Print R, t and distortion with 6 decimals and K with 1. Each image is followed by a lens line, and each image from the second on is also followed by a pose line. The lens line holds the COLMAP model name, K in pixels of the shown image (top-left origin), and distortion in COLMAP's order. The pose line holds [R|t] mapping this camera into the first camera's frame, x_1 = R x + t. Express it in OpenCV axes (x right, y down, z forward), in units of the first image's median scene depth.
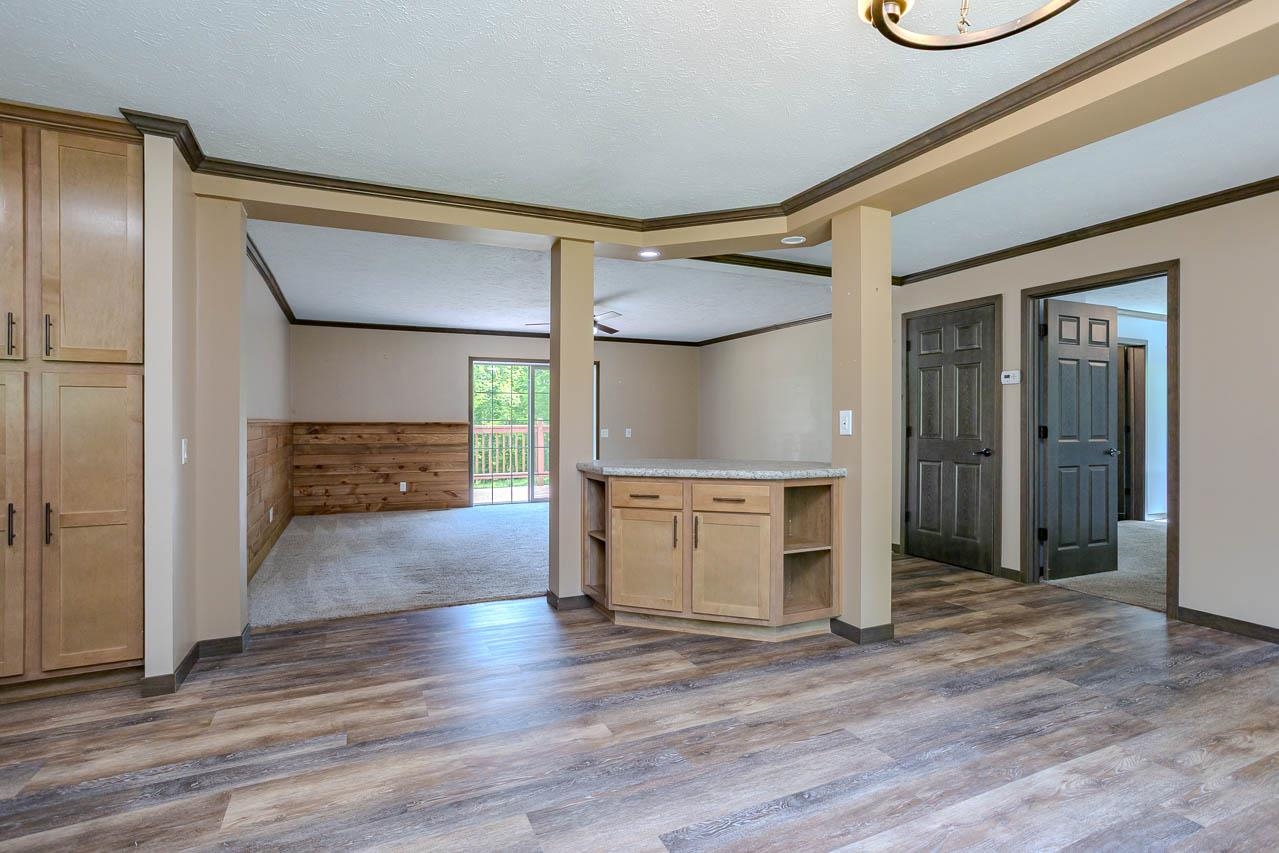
lens RADIAL K [[623.0, 0, 619.9], [0, 623.0, 418.1], [0, 0, 1]] dist [-0.042964, 0.026054]
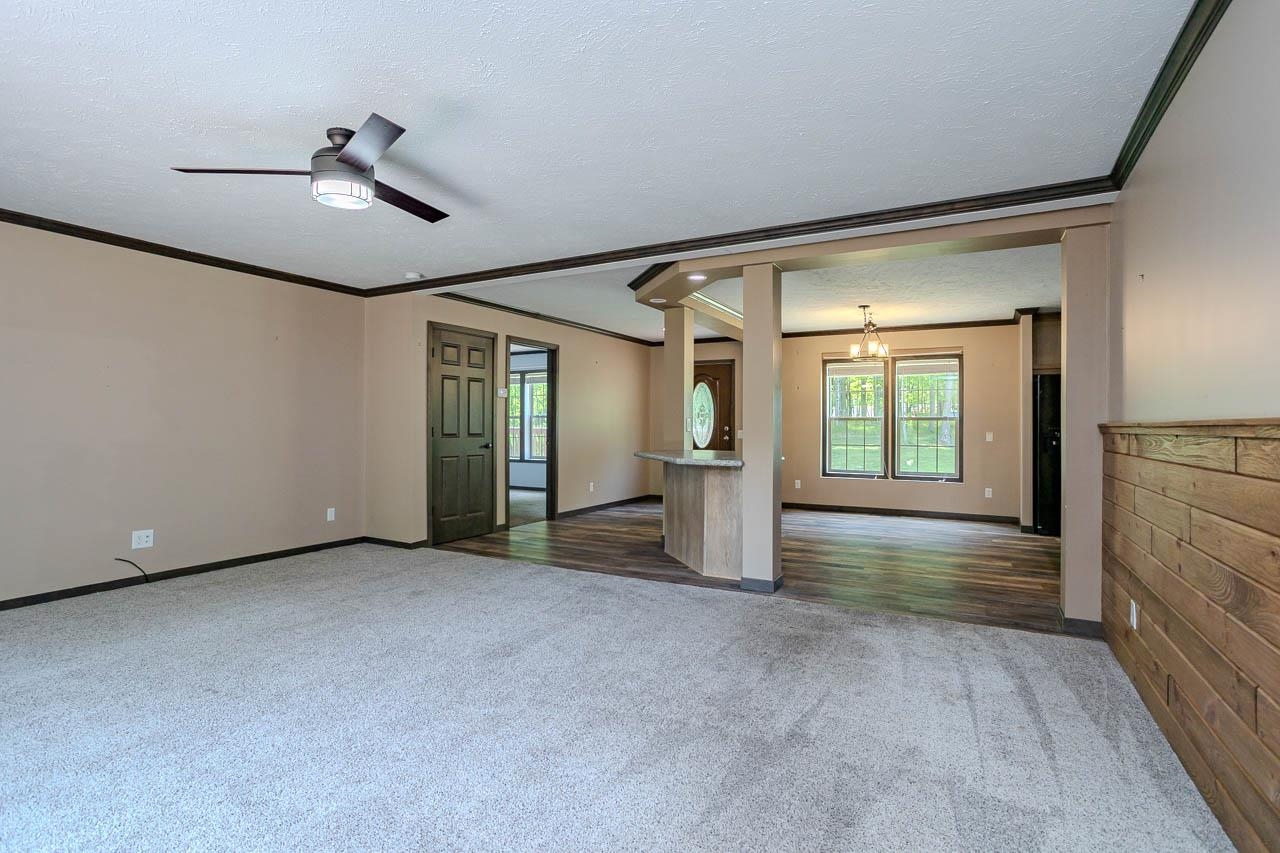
lens RADIAL K [[623.5, 0, 637.1], [0, 623.5, 421.3], [0, 0, 1]] dist [-0.042964, 0.026054]
pose [[-0.607286, 0.000865, 0.794483, -1.101165], [-0.011443, 0.999886, -0.009836, 0.020624], [-0.794401, -0.015064, -0.607207, 2.457910]]
